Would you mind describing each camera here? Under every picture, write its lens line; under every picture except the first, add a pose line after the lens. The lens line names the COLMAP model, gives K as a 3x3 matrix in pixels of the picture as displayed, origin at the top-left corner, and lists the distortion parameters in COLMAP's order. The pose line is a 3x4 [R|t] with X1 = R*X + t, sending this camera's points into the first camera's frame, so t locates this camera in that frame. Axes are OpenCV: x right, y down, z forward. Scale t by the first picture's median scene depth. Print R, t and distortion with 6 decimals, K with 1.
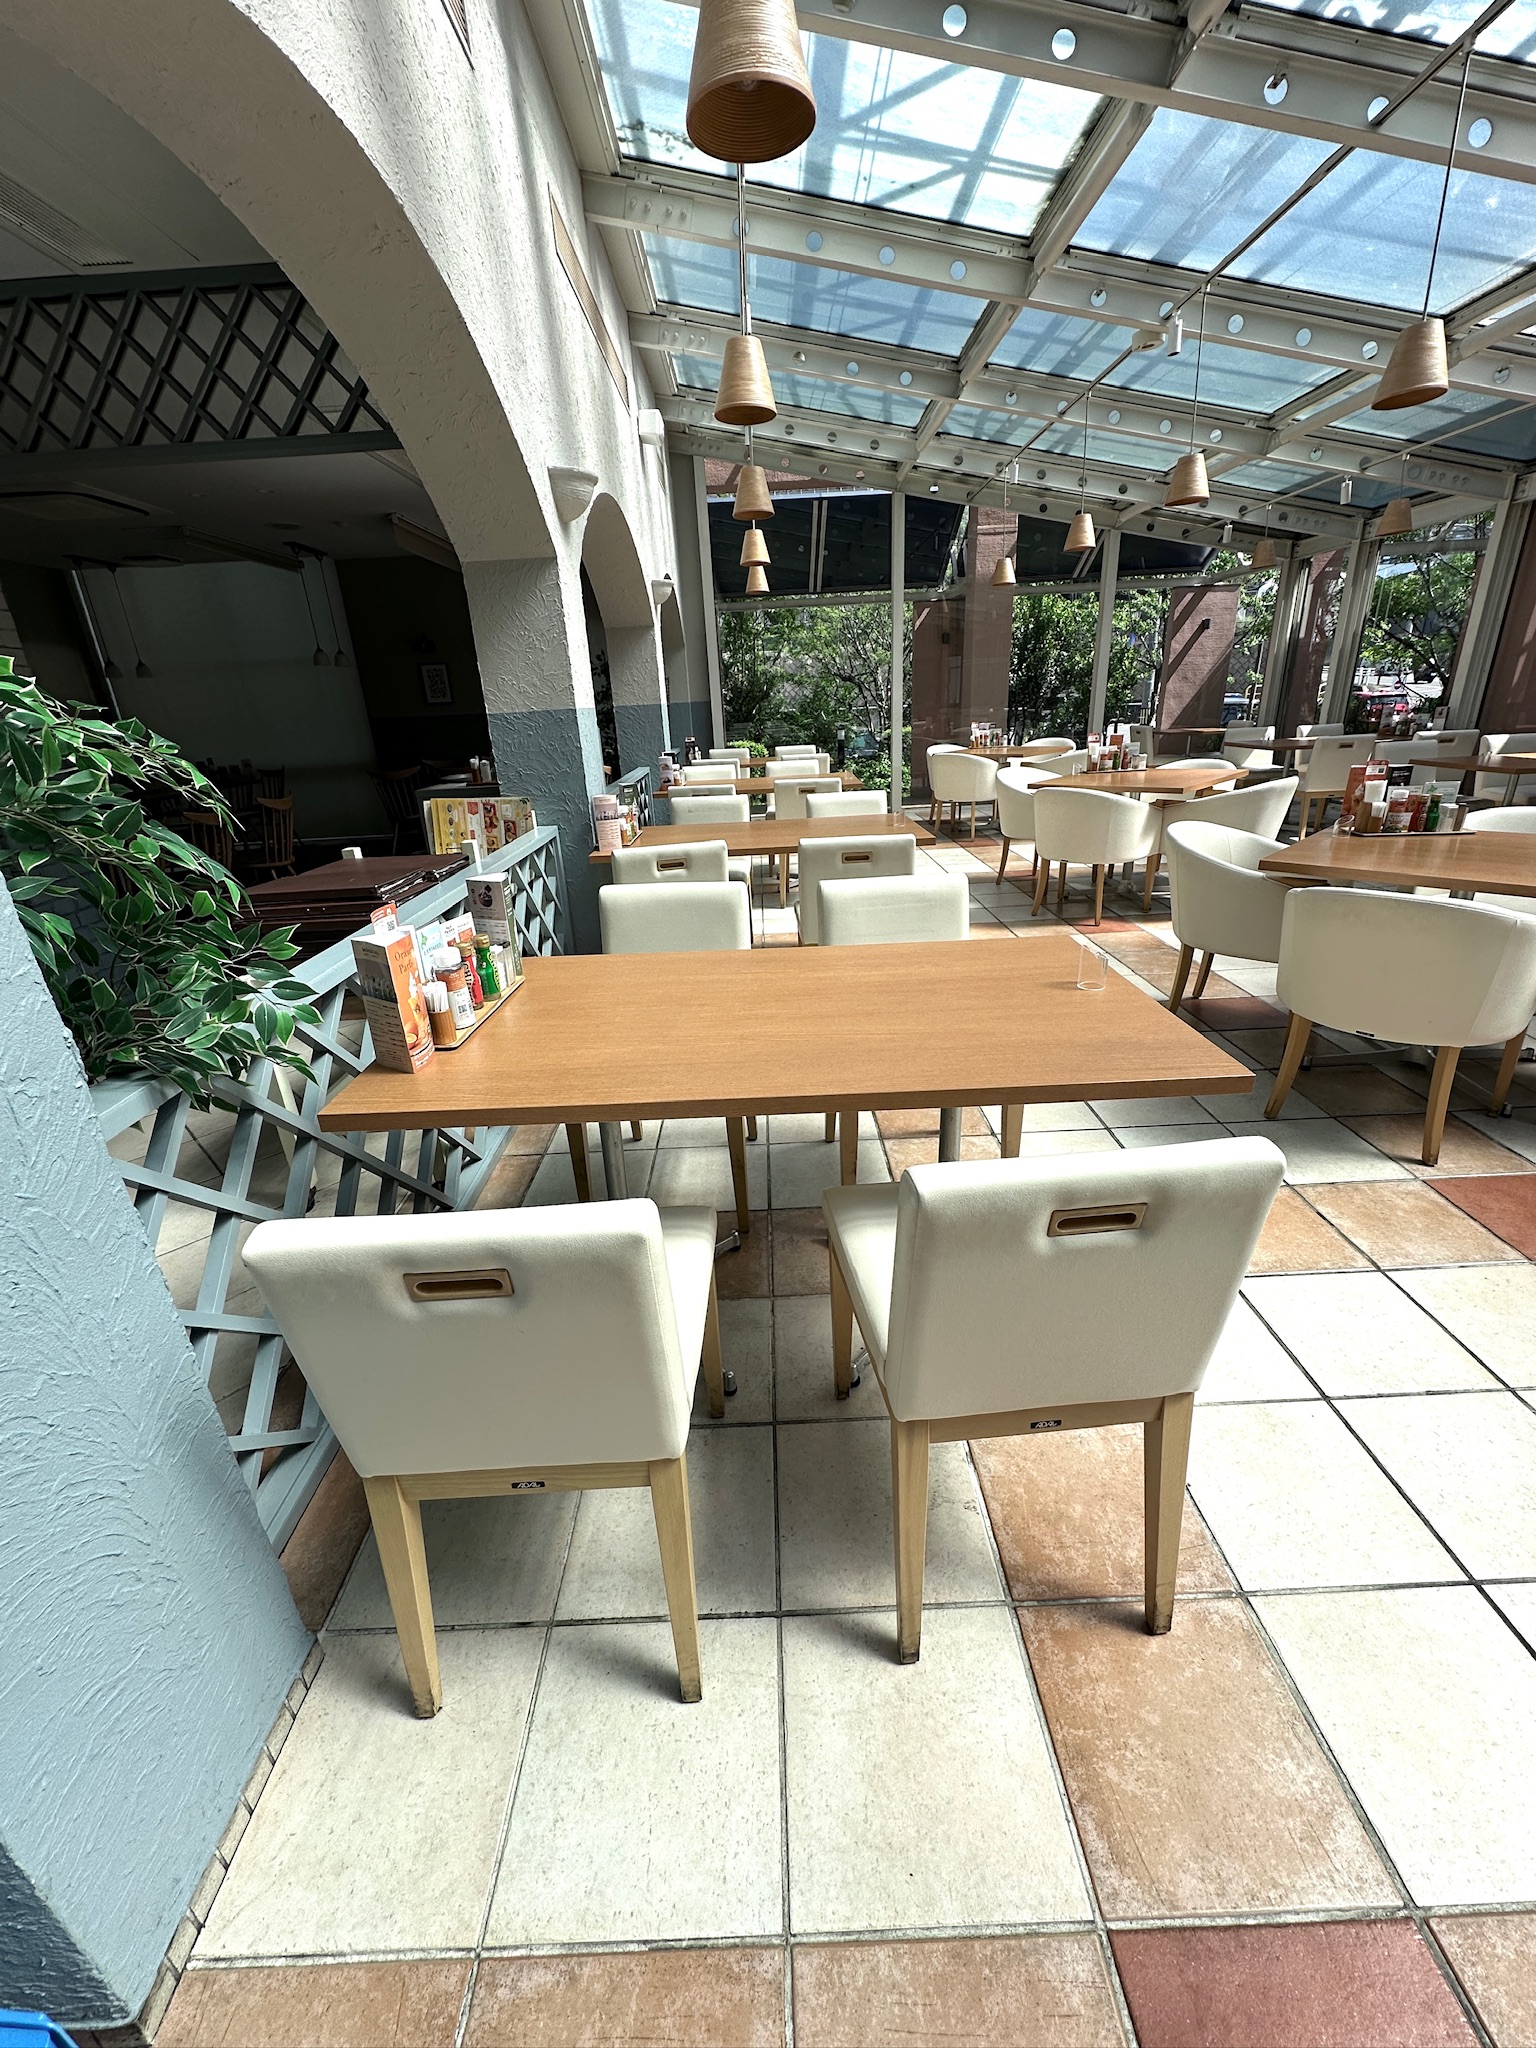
lens RADIAL K [[824.3, 0, 770.5], [0, 824.3, 1029.5], [0, 0, 1]] dist [-0.001803, 0.001459]
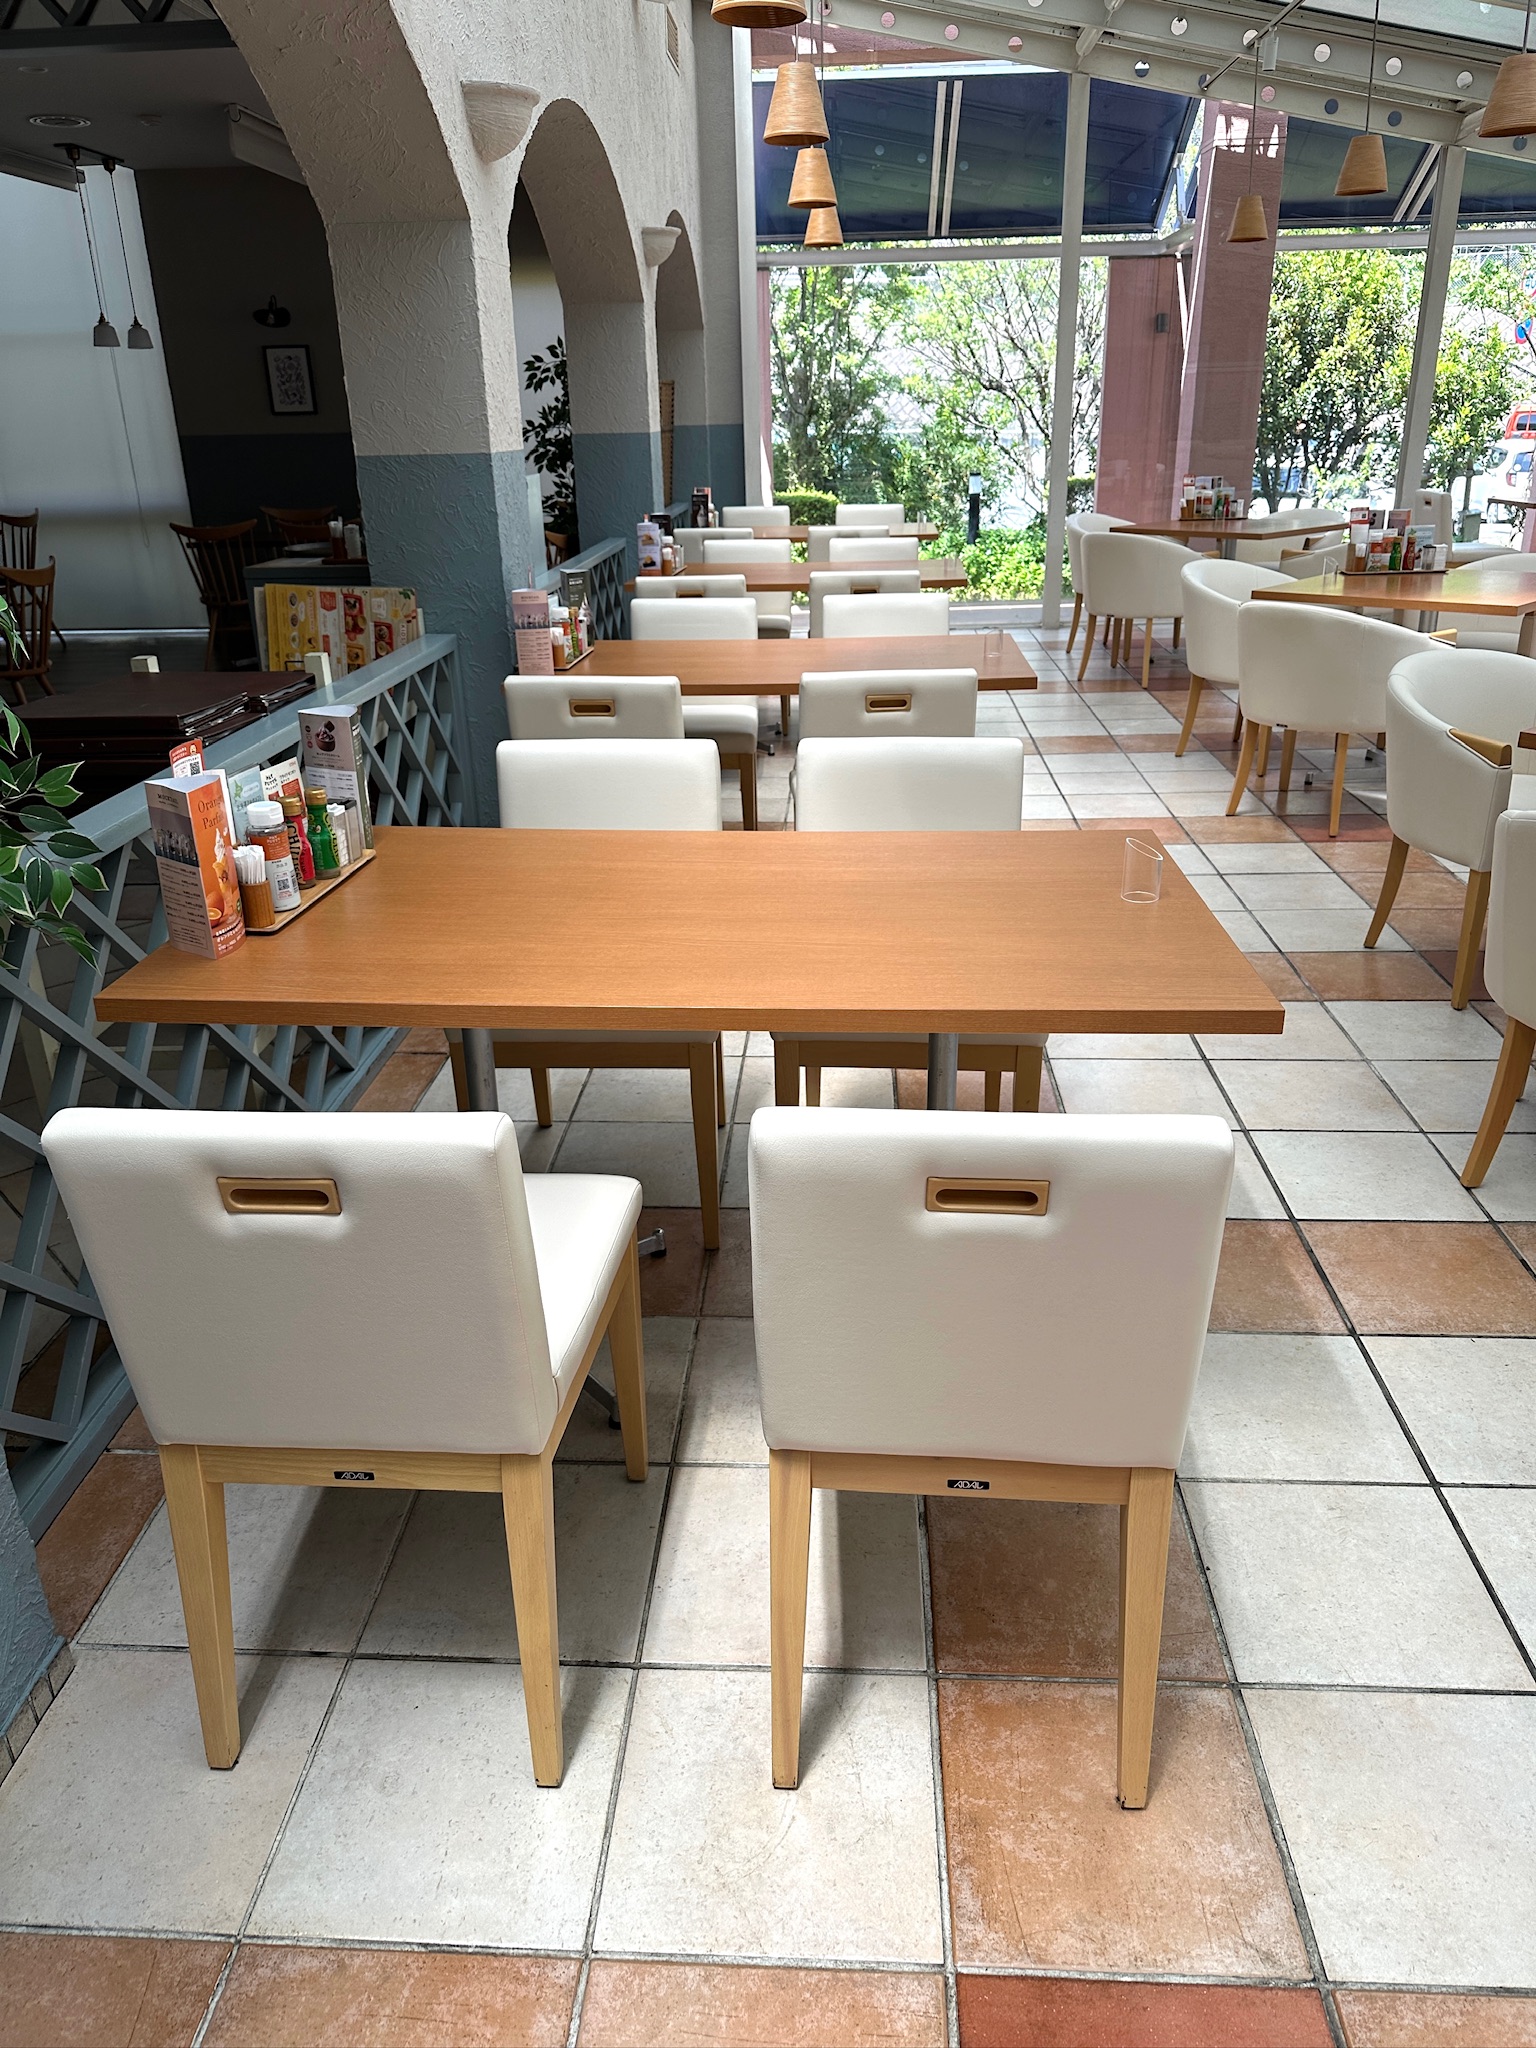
lens RADIAL K [[1466.9, 0, 774.1], [0, 1466.9, 1022.3], [0, 0, 1]] dist [0.036947, -0.039049]
pose [[0.997160, 0.052356, -0.054140, 0.201688], [-0.051439, 0.998510, 0.018196, 0.068690], [0.055012, -0.015360, 0.998368, -0.428457]]
